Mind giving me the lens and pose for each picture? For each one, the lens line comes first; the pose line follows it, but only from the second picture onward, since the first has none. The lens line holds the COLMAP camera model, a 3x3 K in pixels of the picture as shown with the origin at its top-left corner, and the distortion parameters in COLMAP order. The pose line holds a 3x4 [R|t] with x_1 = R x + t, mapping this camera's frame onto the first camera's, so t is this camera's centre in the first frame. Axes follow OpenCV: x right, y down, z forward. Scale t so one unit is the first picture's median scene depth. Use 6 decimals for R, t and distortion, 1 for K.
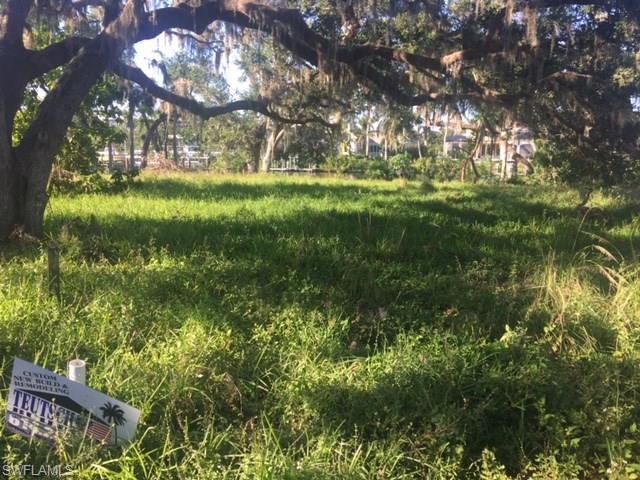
lens RADIAL K [[538.0, 0, 318.4], [0, 538.0, 257.3], [0, 0, 1]] dist [0.003972, 0.000945]
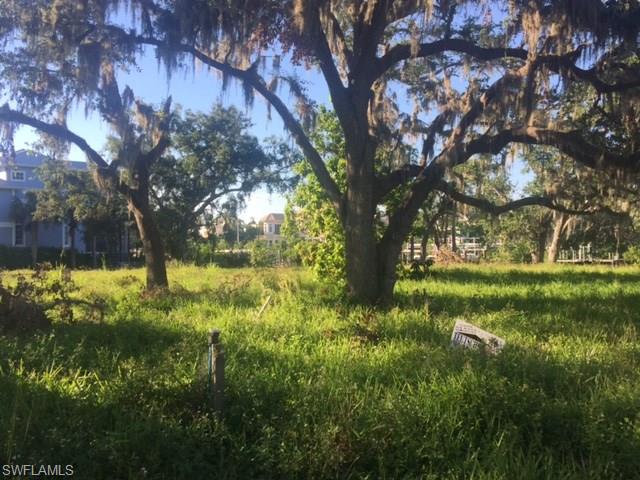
lens RADIAL K [[623.4, 0, 319.0], [0, 623.4, 227.1], [0, 0, 1]] dist [0.006252, -0.001835]
pose [[0.898908, -0.046387, -0.435674, 0.022409], [-0.050099, 0.976975, -0.207389, 0.047351], [0.435263, 0.208250, 0.875887, -0.240746]]
